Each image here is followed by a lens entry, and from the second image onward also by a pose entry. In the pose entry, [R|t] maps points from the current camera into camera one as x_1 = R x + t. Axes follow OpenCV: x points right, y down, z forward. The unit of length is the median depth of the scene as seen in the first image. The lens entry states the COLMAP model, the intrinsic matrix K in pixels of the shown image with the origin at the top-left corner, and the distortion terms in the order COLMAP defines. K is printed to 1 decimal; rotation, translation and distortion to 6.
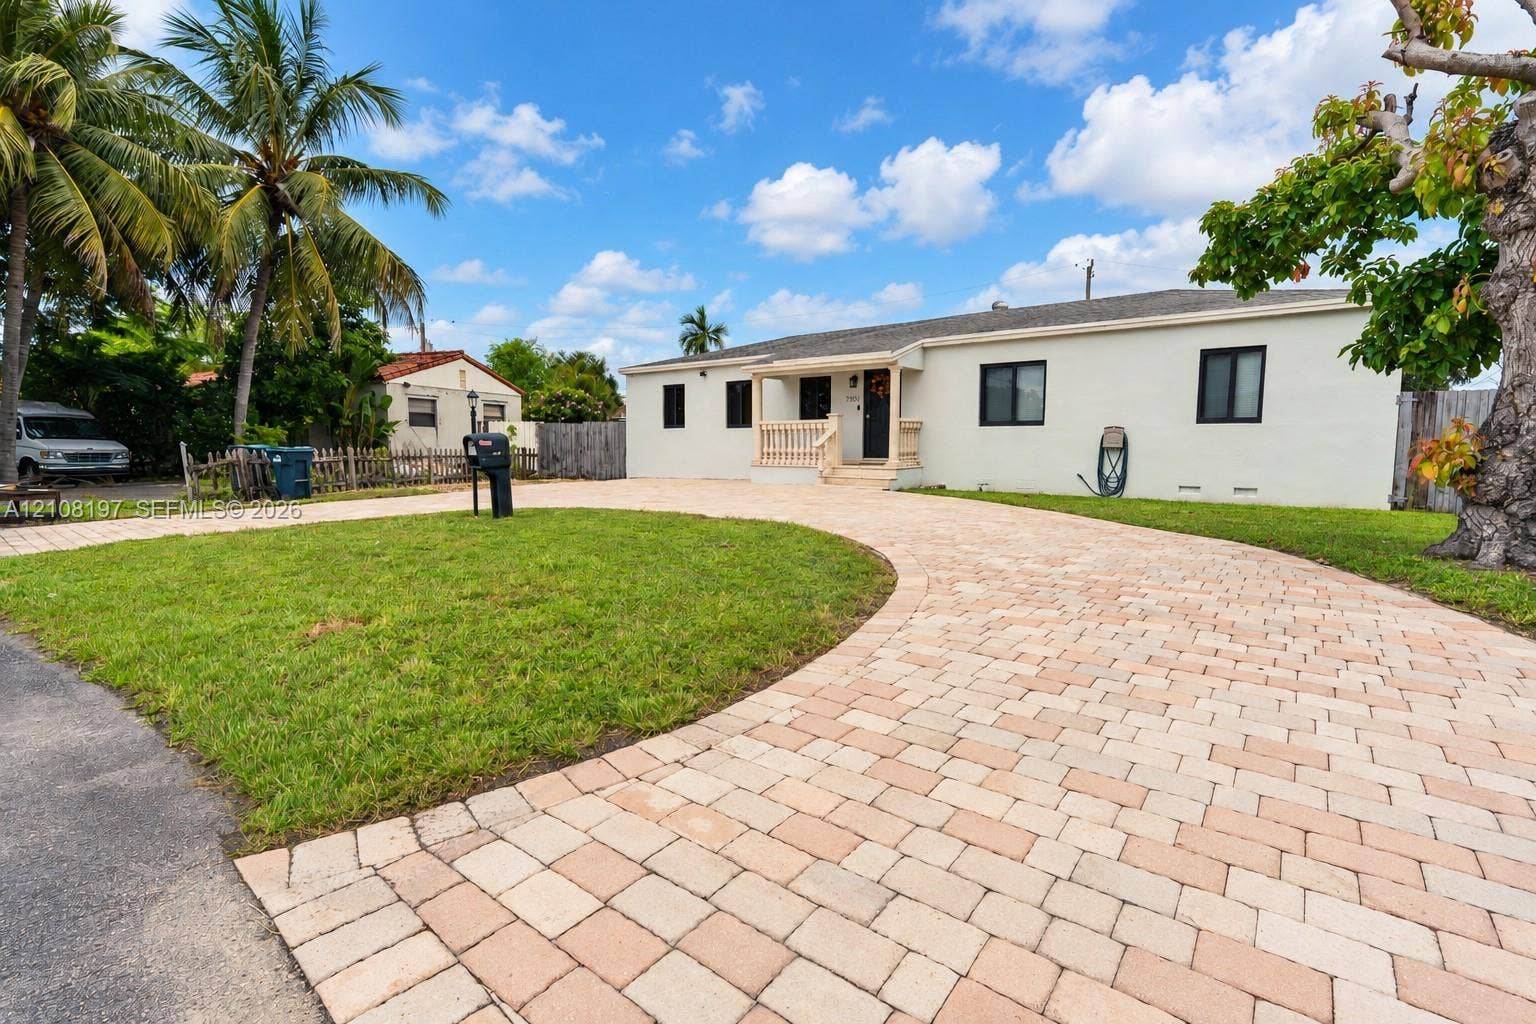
lens RADIAL K [[685.9, 0, 768.0], [0, 685.9, 512.0], [0, 0, 1]] dist [-0.000076, -0.000005]
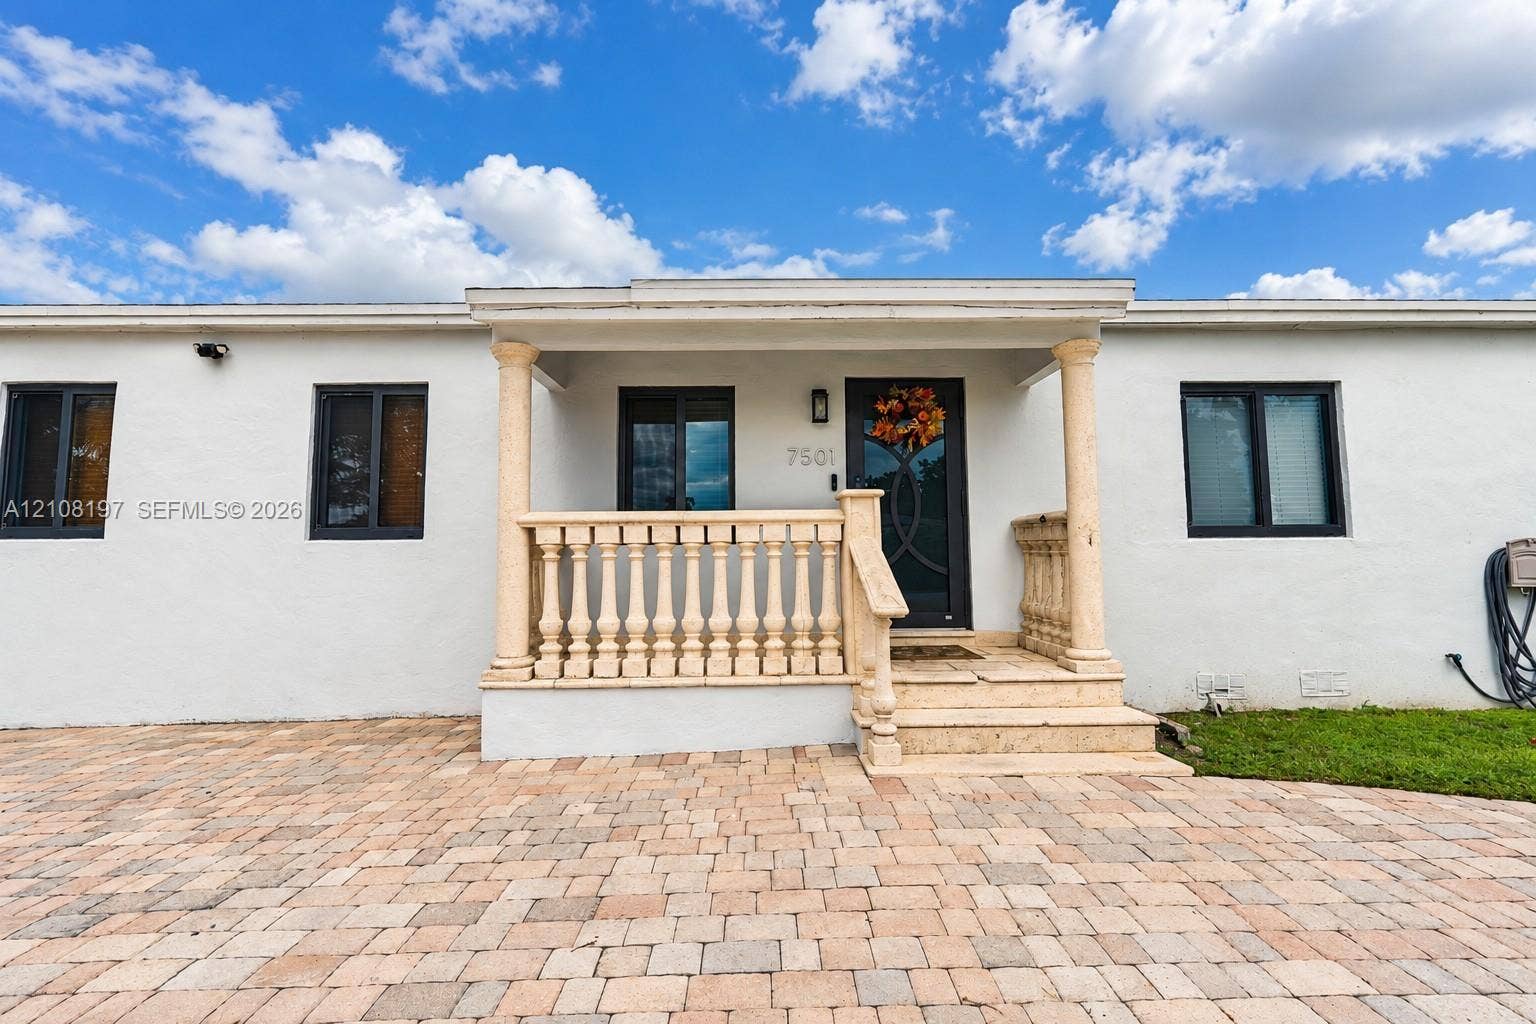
lens RADIAL K [[637.0, 0, 768.0], [0, 637.0, 512.0], [0, 0, 1]] dist [0.000543, 0.000039]
pose [[0.780614, 0.046479, 0.623283, -0.091692], [0.072365, 0.983803, -0.163995, -0.089800], [-0.620811, 0.173121, 0.764607, 0.799633]]
